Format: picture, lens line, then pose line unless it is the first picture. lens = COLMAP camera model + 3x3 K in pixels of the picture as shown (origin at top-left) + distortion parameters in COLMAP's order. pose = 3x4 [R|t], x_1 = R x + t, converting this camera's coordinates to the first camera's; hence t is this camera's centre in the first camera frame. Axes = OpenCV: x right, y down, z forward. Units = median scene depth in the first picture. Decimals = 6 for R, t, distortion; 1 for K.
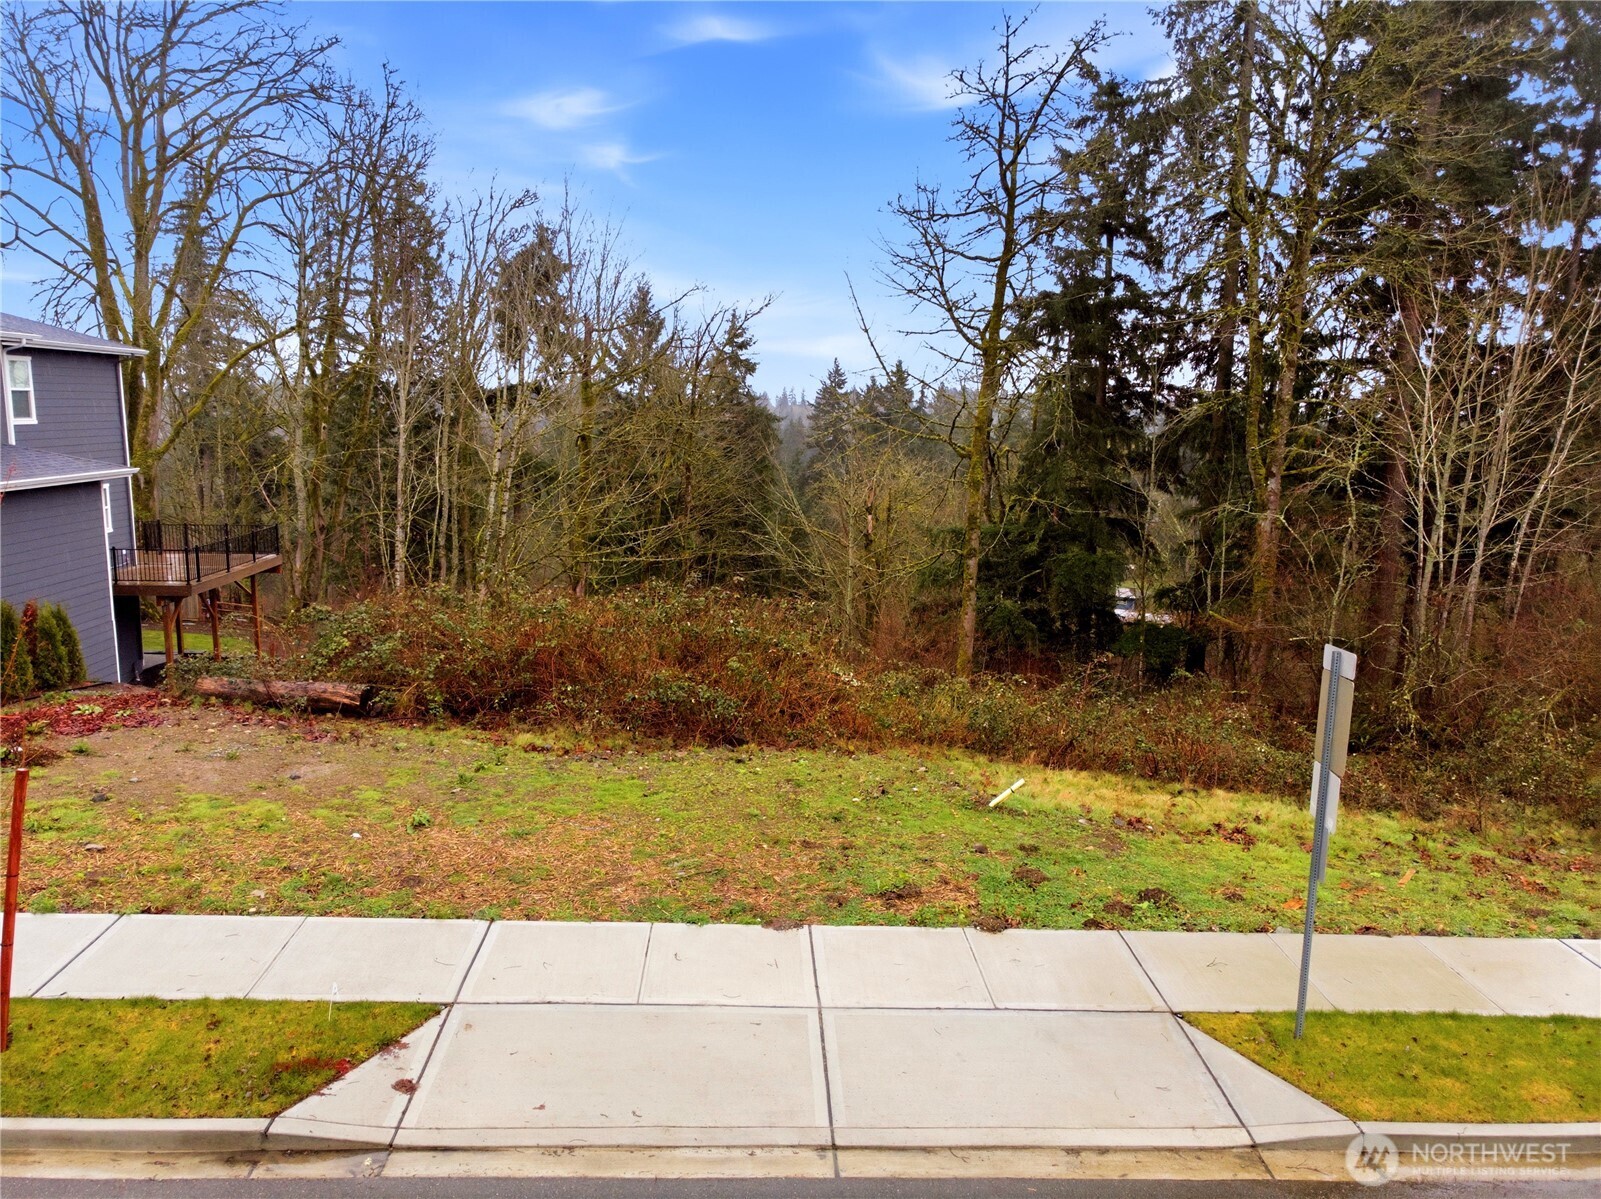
lens RADIAL K [[1171.5, 0, 799.5], [0, 1171.5, 609.6], [0, 0, 1]] dist [0.011176, 0.002021]
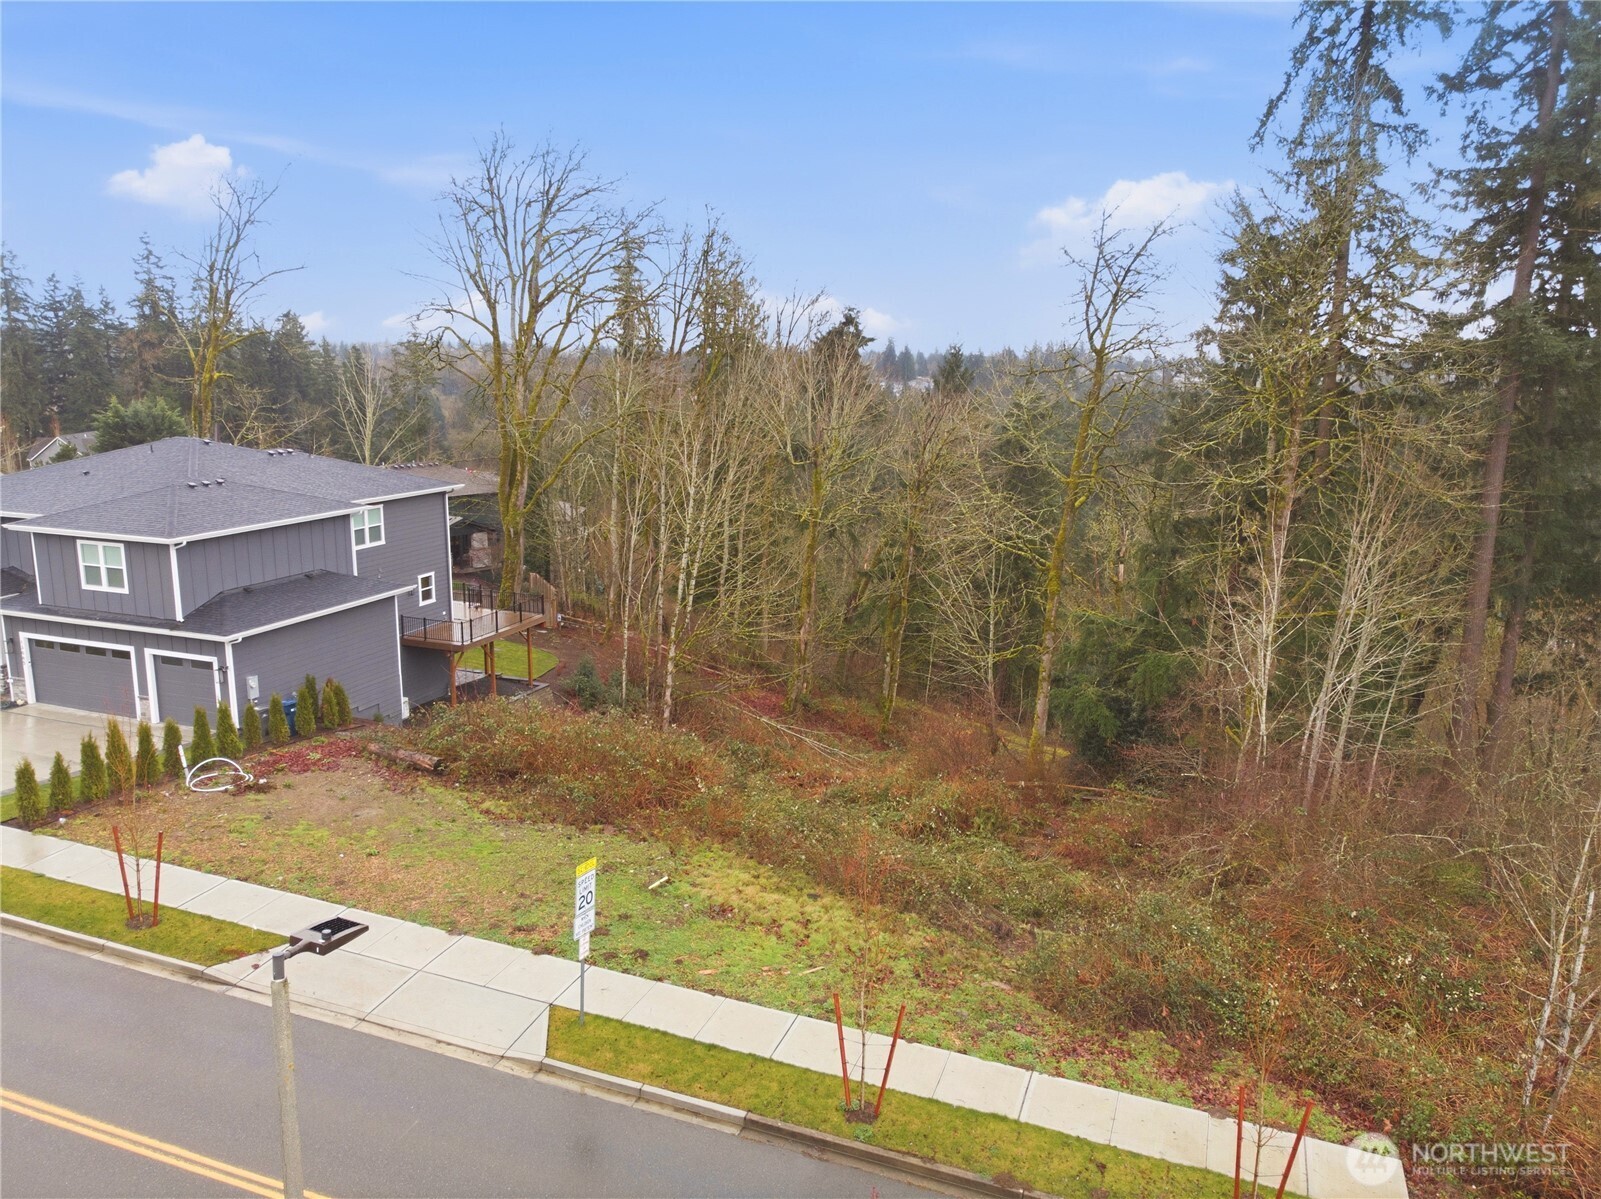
lens RADIAL K [[1173.2, 0, 800.5], [0, 1173.2, 599.5], [0, 0, 1]] dist [0.011269, 0.003577]
pose [[0.920779, 0.080801, -0.381624, 0.923103], [-0.070383, 0.996669, 0.041205, -0.331387], [0.383682, -0.011081, 0.923399, -0.530471]]
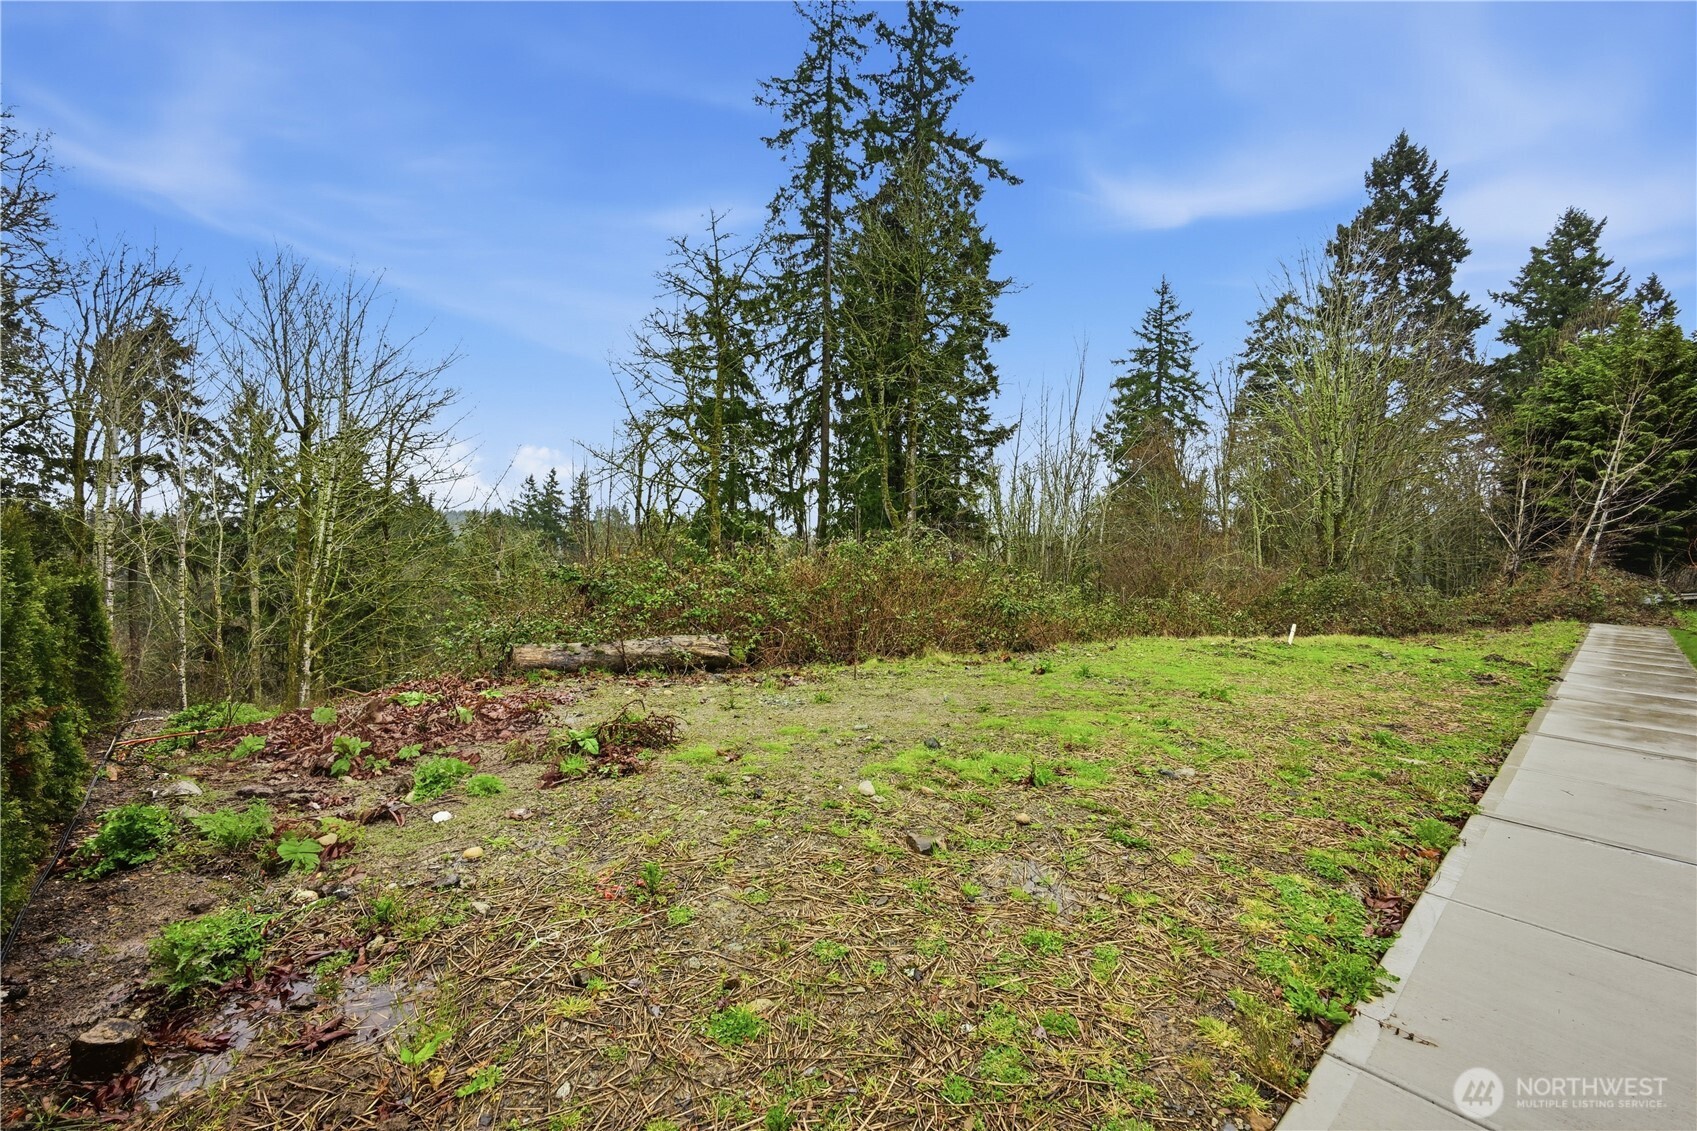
lens RADIAL K [[730.9, 0, 851.0], [0, 730.9, 562.7], [0, 0, 1]] dist [-0.004262, -0.000160]
pose [[0.769431, -0.036515, 0.637686, -0.707637], [0.113305, 0.990334, -0.080006, 0.073633], [-0.628600, 0.133812, 0.766131, 0.577264]]
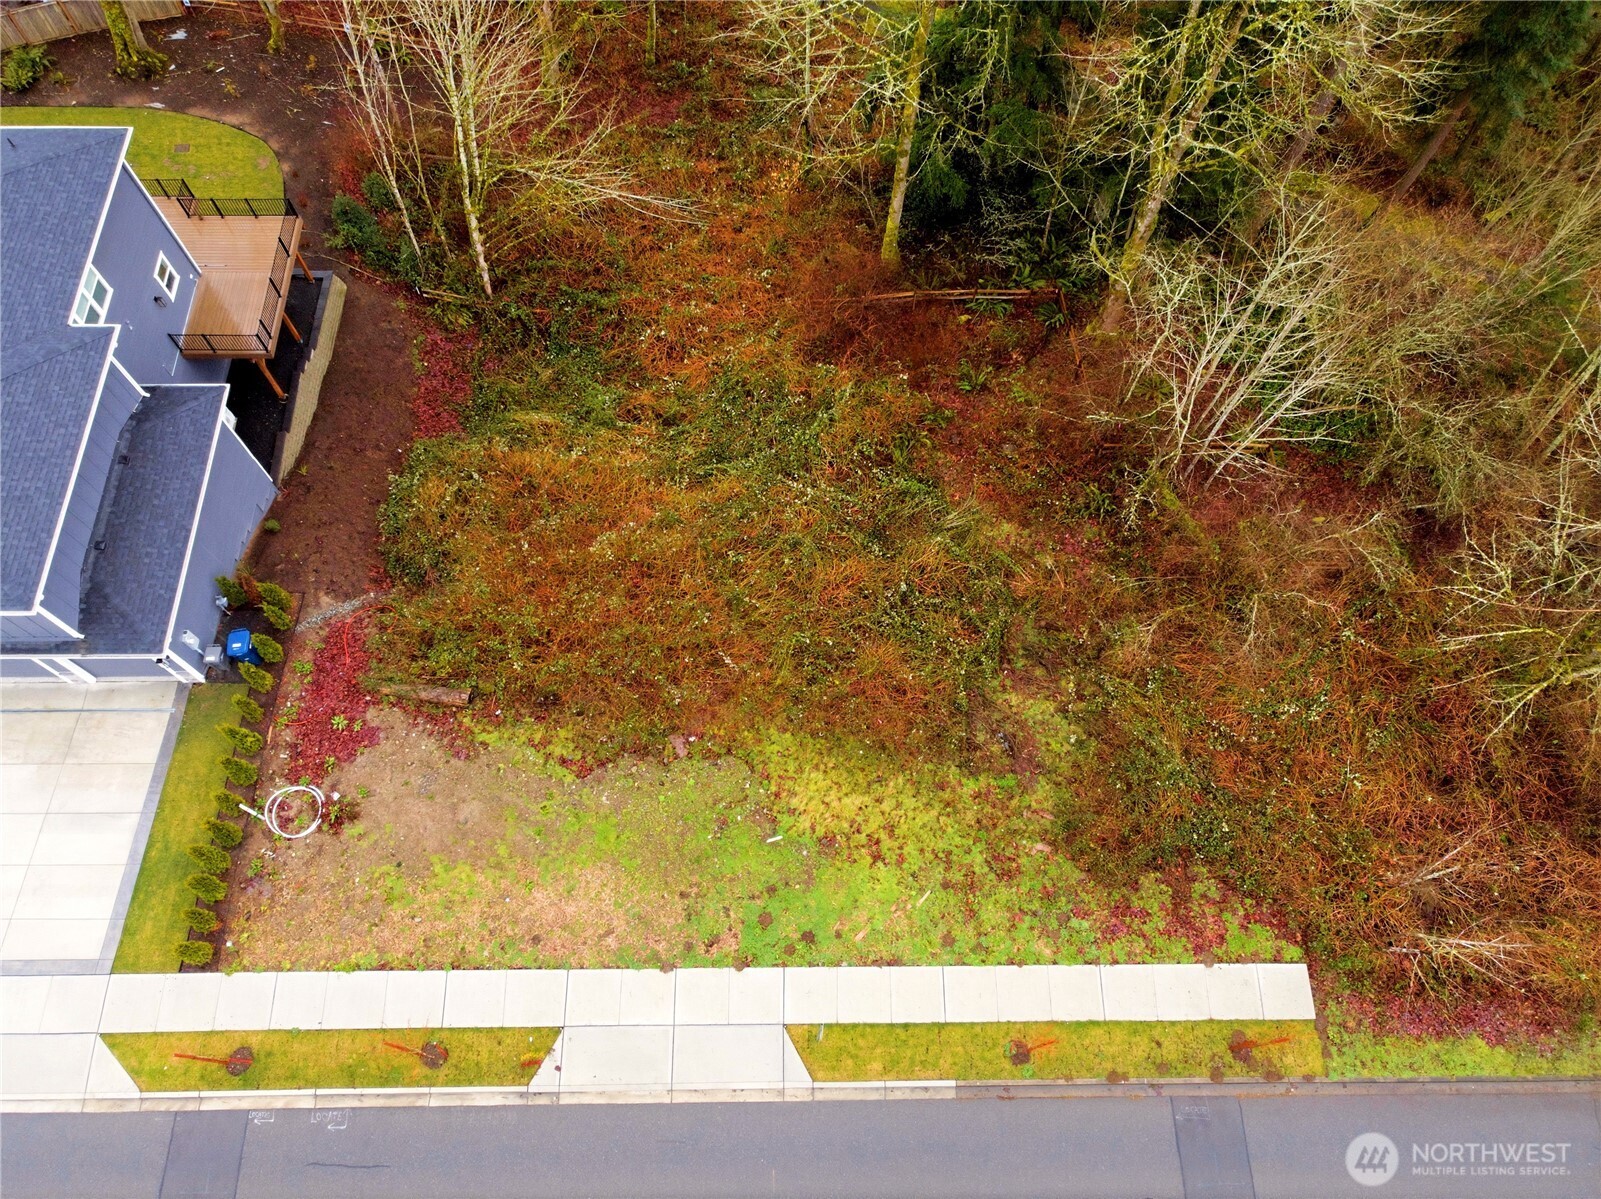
lens RADIAL K [[1141.4, 0, 796.7], [0, 1141.4, 619.3], [0, 0, 1]] dist [0.005519, 0.004097]
pose [[0.998877, 0.039731, -0.025812, 0.231146], [-0.000763, 0.558224, 0.829690, -1.715960], [0.047373, -0.828739, 0.557627, 0.100434]]
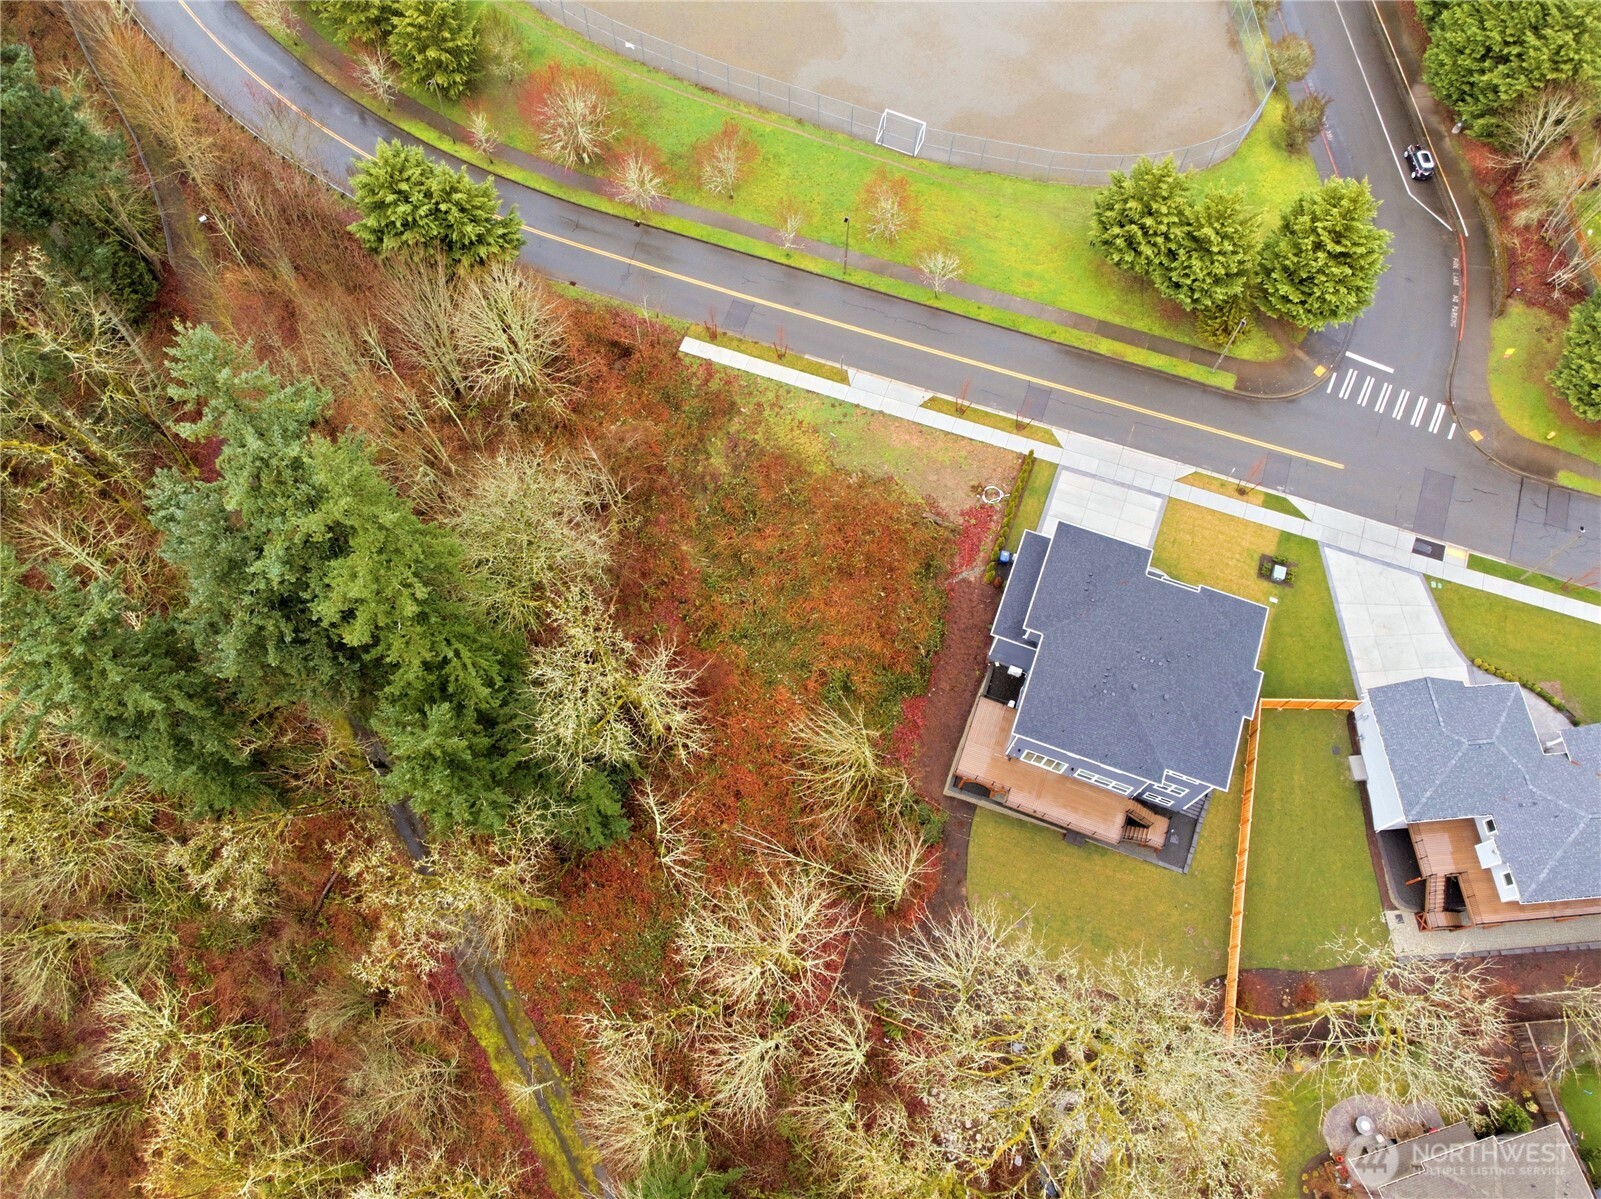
lens RADIAL K [[1167.2, 0, 803.1], [0, 1167.2, 603.0], [0, 0, 1]] dist [0.004808, 0.030929]
pose [[-0.918094, -0.375966, 0.125507, -0.729001], [0.038612, 0.230308, 0.972351, -5.189418], [-0.394477, 0.897556, -0.196928, 2.790798]]
